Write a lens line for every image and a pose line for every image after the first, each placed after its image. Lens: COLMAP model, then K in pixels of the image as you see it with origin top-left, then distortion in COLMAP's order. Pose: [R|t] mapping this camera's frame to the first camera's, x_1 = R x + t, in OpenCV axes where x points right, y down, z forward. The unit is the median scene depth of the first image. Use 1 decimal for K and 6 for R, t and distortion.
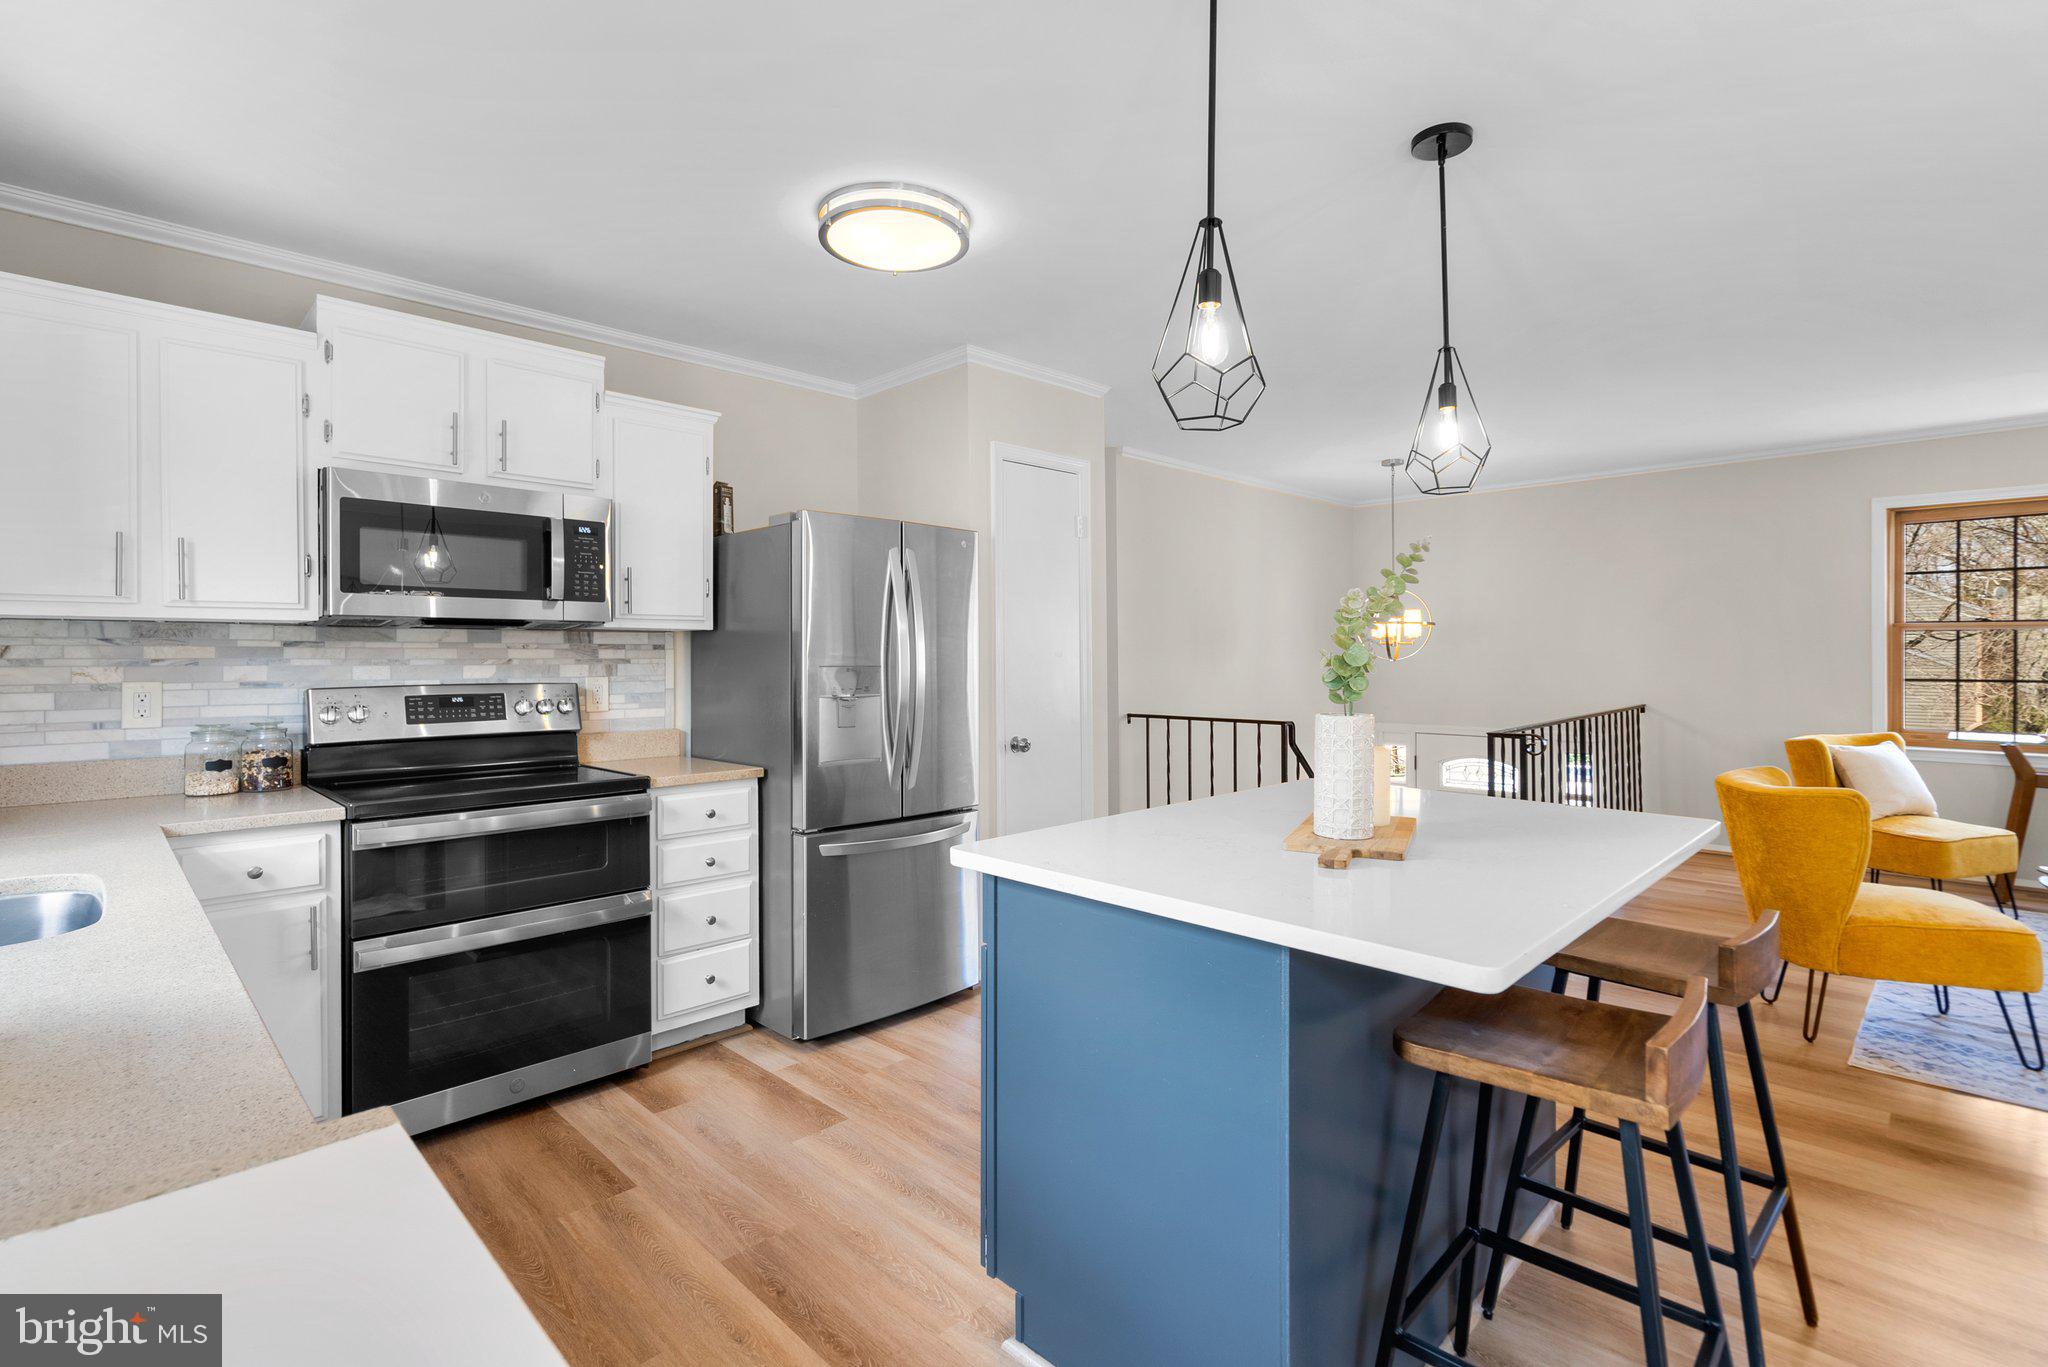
lens RADIAL K [[945.3, 0, 1013.5], [0, 945.3, 665.4], [0, 0, 1]] dist [0.007236, -0.000510]
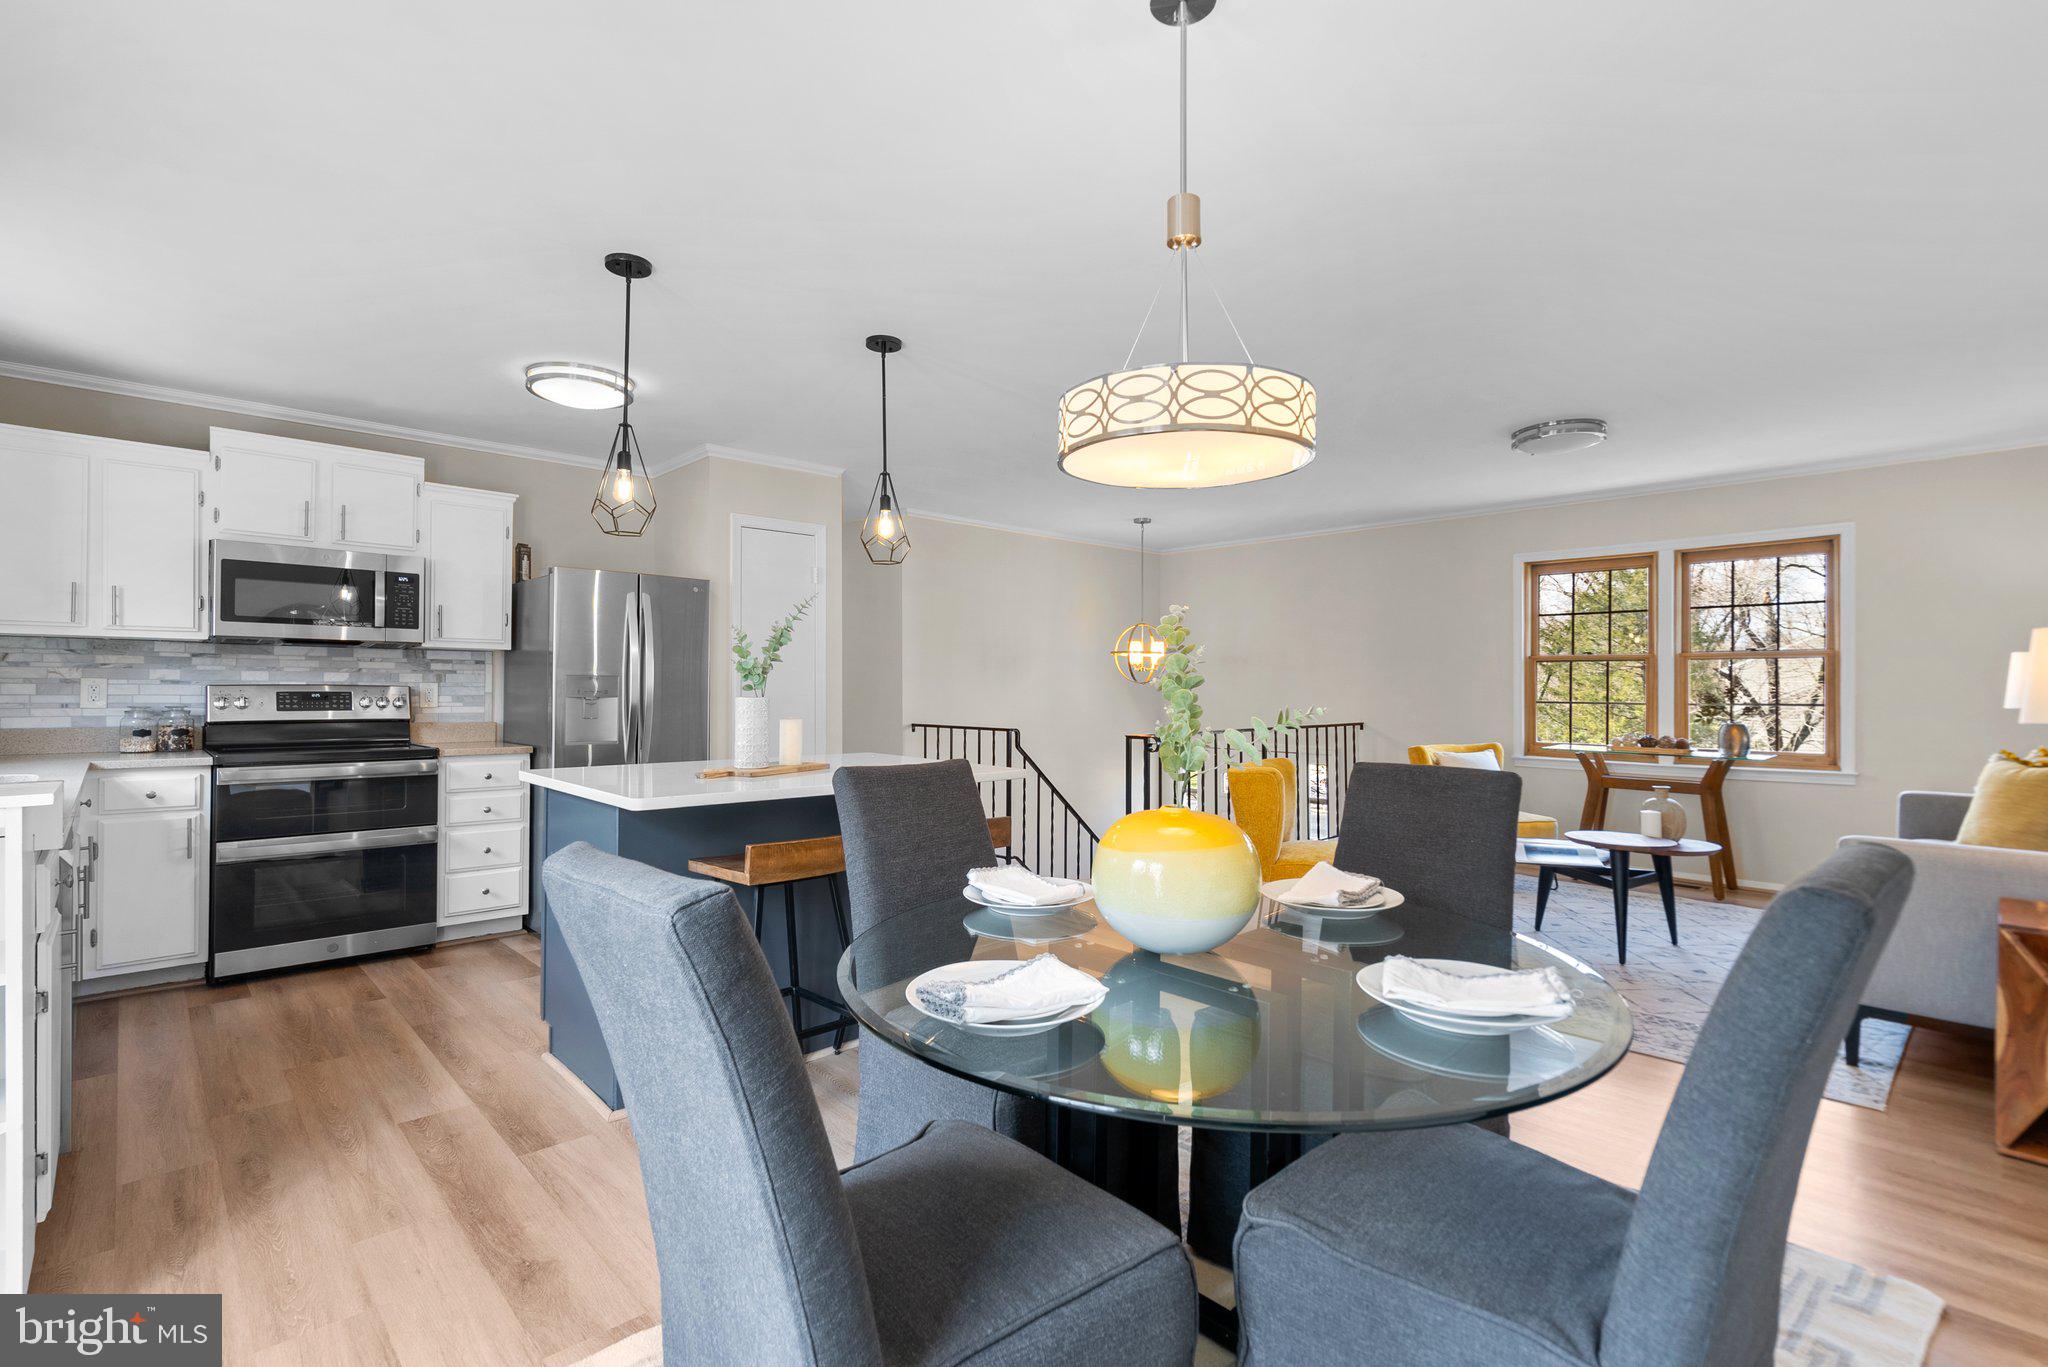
lens RADIAL K [[945.3, 0, 1019.3], [0, 945.3, 690.0], [0, 0, 1]] dist [0.007236, -0.000510]
pose [[0.999569, 0.010034, -0.027591, 0.549039], [-0.010272, 0.999911, -0.008475, 0.030356], [0.027504, 0.008754, 0.999583, -0.438150]]
